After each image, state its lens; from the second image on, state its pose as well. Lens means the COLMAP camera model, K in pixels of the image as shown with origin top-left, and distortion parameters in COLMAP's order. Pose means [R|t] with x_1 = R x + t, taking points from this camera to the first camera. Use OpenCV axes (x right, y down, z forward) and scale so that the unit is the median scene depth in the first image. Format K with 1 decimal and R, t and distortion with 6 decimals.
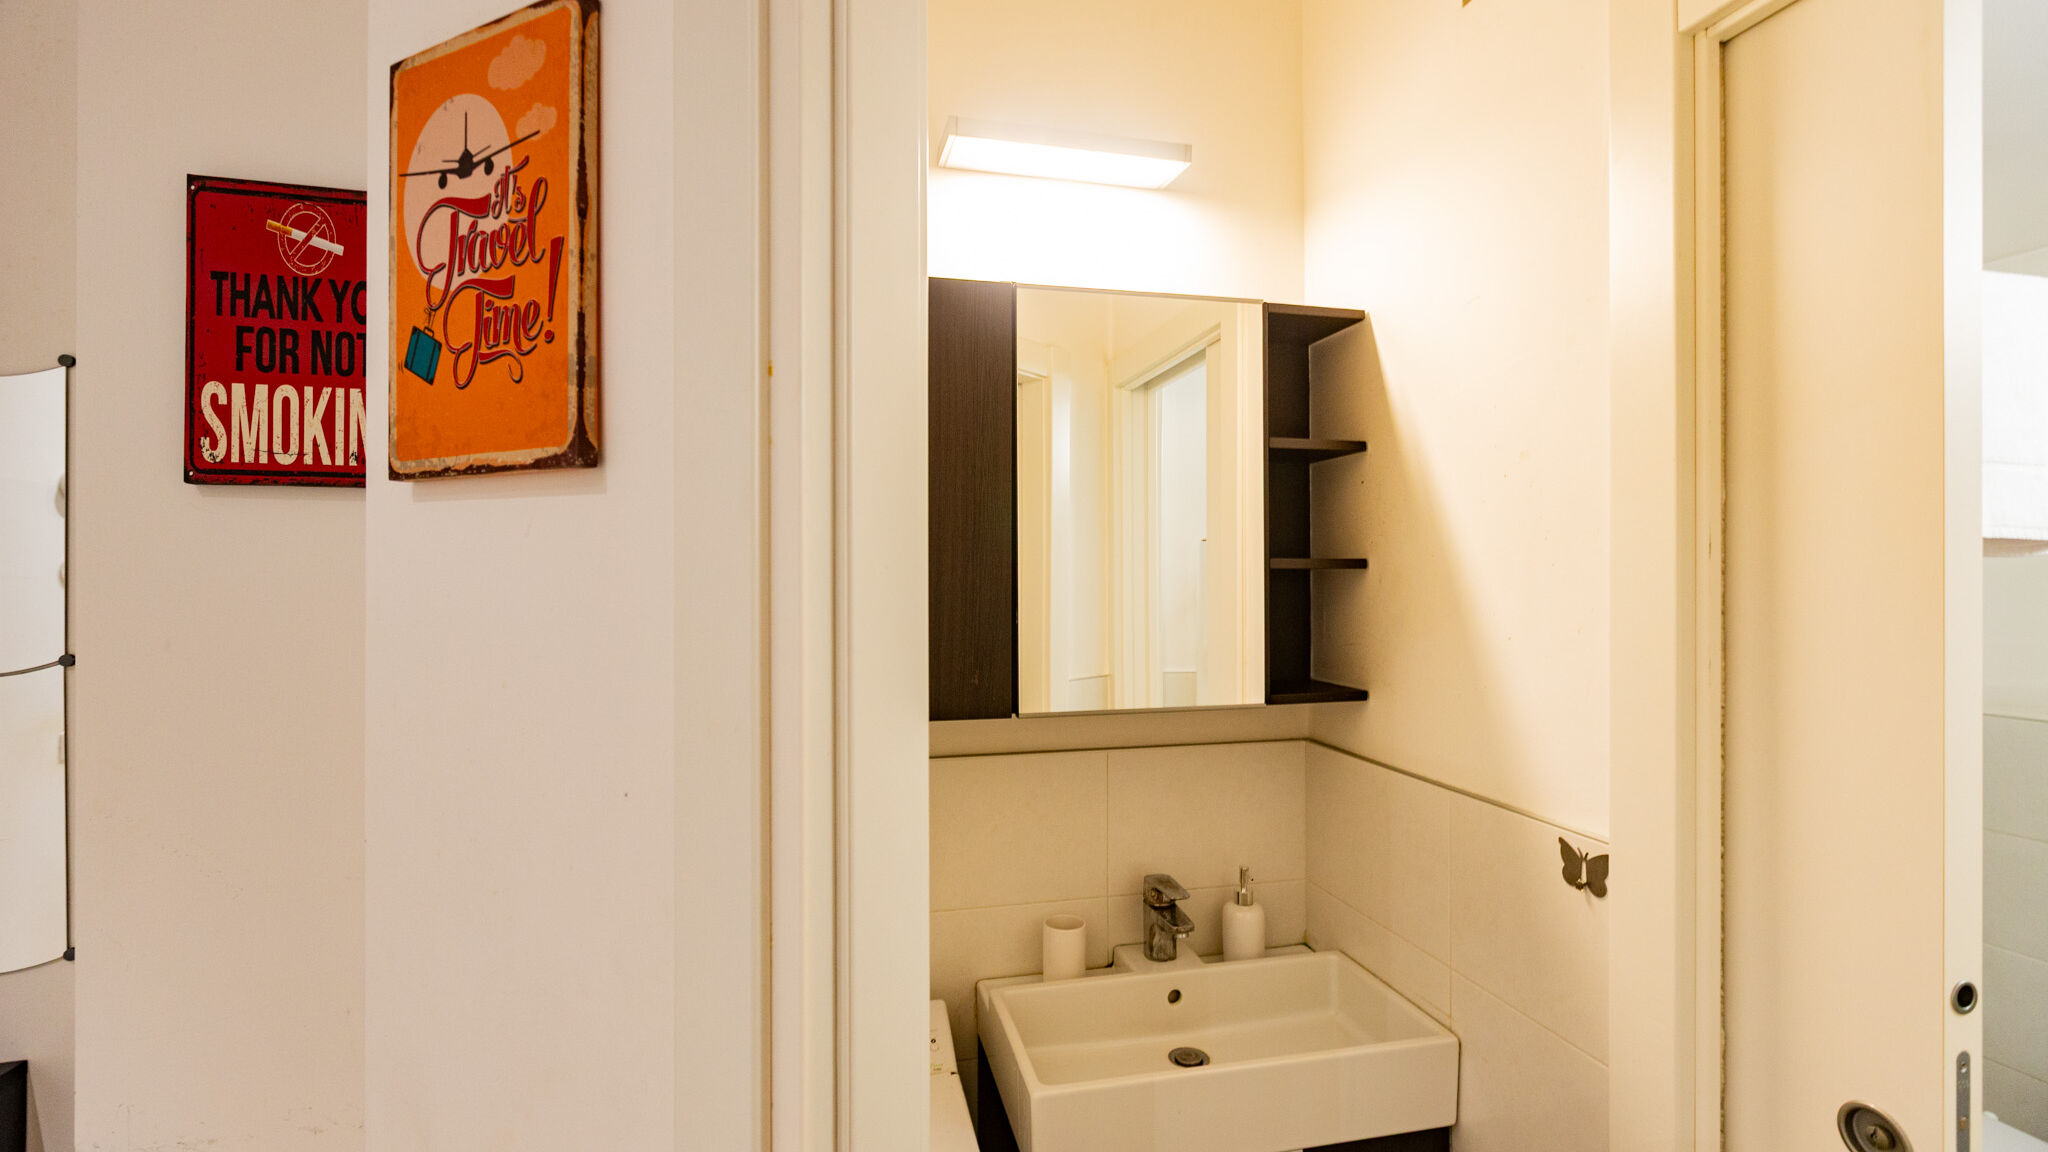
lens RADIAL K [[941.6, 0, 1039.9], [0, 941.6, 576.8], [0, 0, 1]] dist [0.000482, -0.000091]
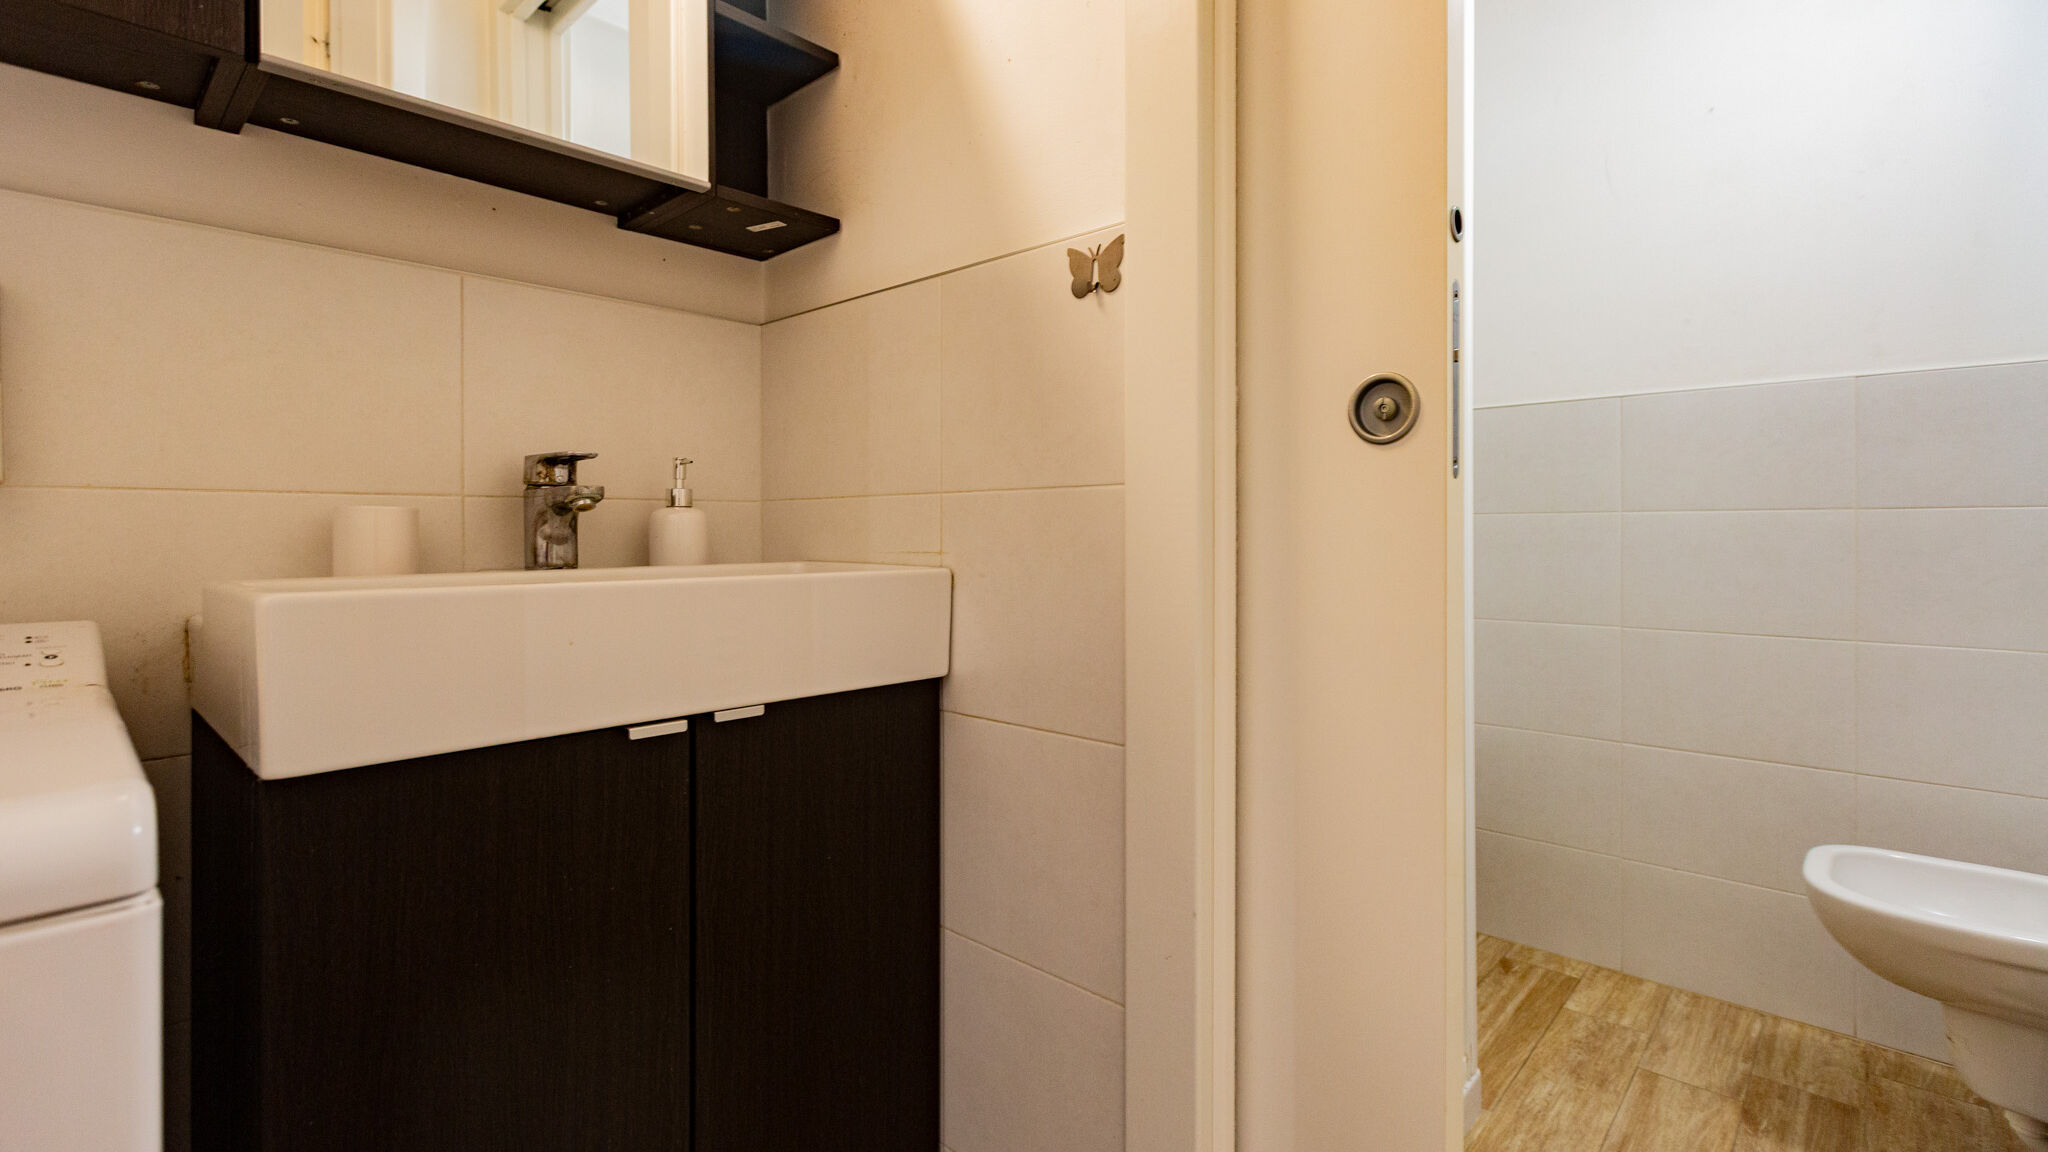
lens RADIAL K [[941.6, 0, 1047.6], [0, 941.6, 534.4], [0, 0, 1]] dist [0.000482, -0.000091]
pose [[0.843201, -0.003761, 0.537585, 0.064826], [0.000381, 0.999979, 0.006399, 0.381477], [-0.537598, -0.005191, 0.843185, 0.224532]]
